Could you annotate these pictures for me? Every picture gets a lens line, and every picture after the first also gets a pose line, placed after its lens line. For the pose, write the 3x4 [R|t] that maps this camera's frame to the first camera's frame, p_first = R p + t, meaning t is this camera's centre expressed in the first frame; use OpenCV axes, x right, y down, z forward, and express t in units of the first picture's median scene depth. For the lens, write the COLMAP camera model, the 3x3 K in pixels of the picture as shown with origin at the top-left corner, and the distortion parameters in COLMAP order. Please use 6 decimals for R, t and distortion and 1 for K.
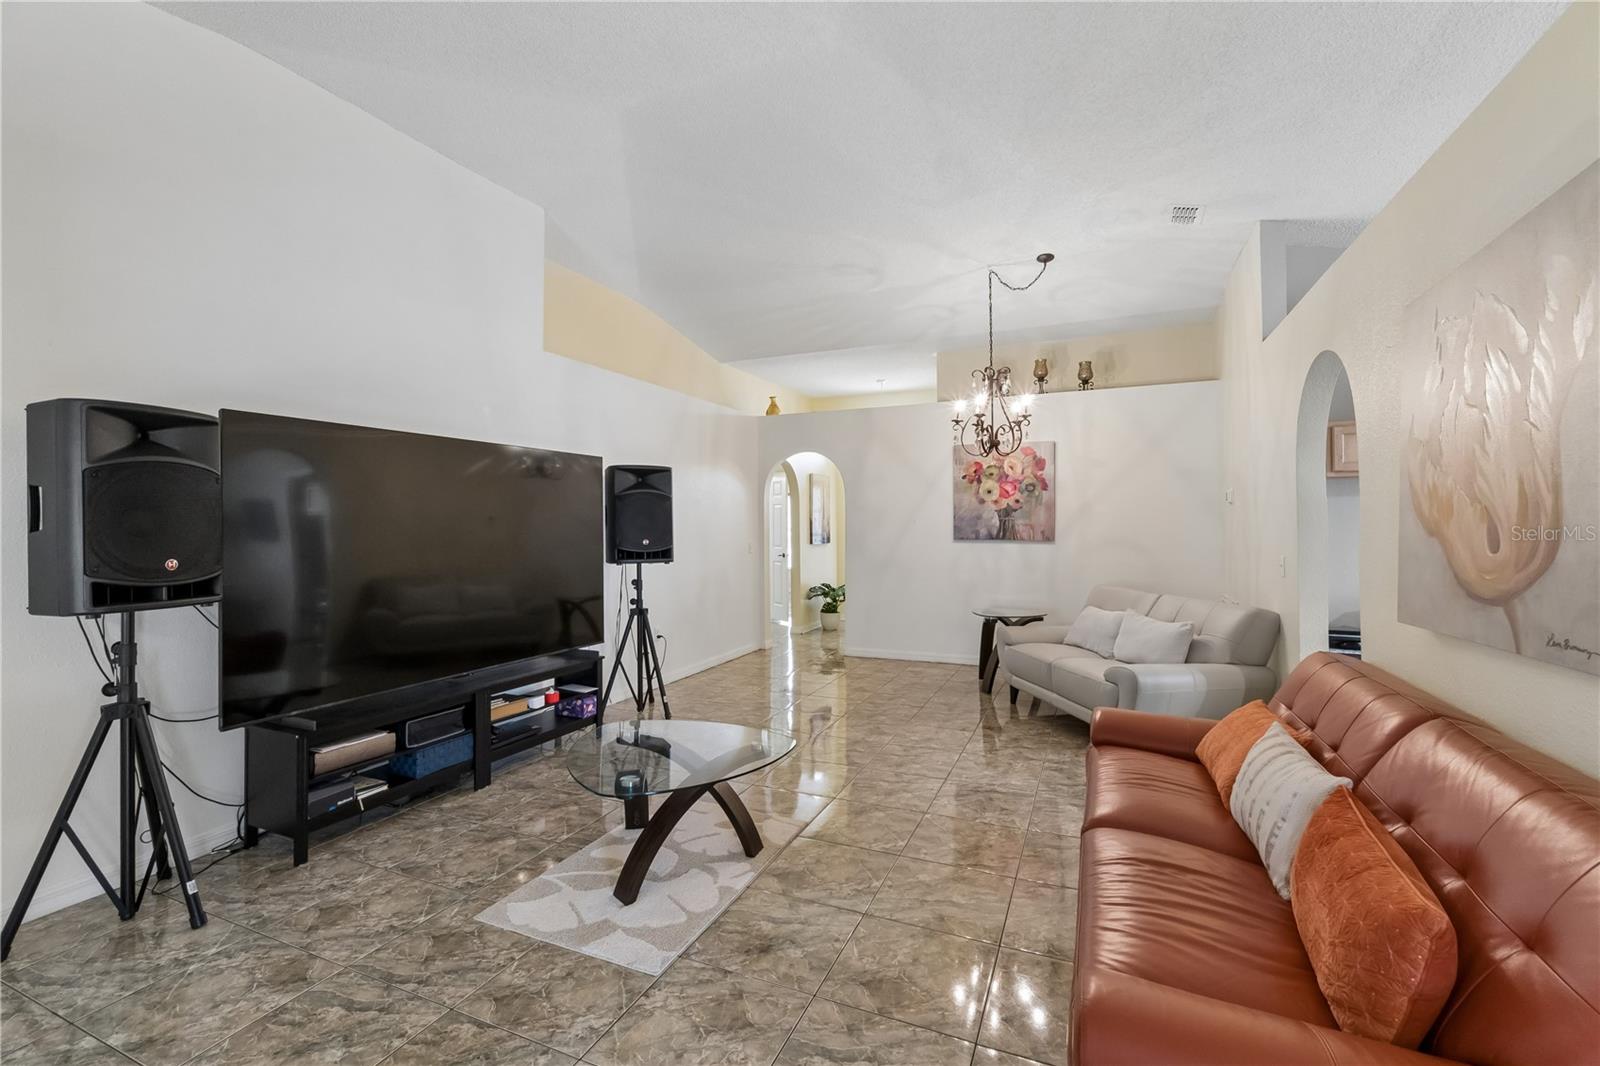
lens RADIAL K [[690.3, 0, 794.8], [0, 690.3, 531.8], [0, 0, 1]] dist [-0.003310, 0.000262]
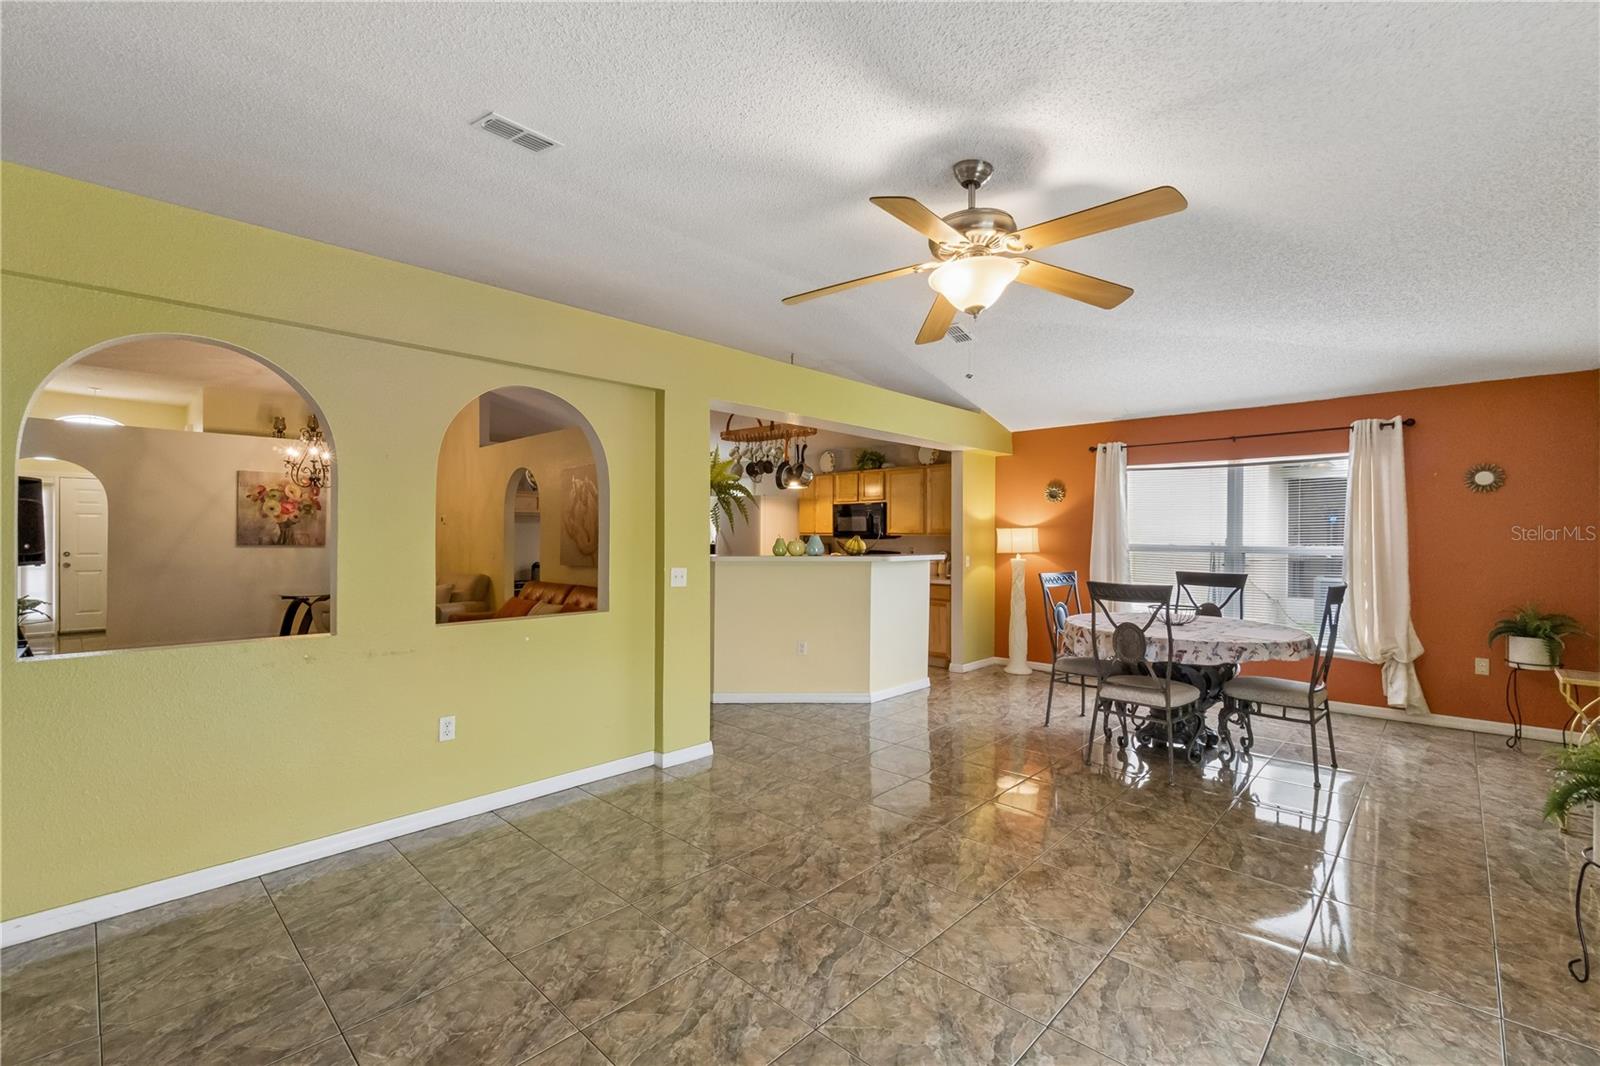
lens RADIAL K [[690.3, 0, 799.8], [0, 690.3, 537.1], [0, 0, 1]] dist [-0.003310, 0.000262]
pose [[0.350403, 0.010070, 0.936545, -0.602446], [0.000537, 0.999940, -0.010952, 0.011206], [-0.936599, 0.004340, 0.350376, -0.410805]]
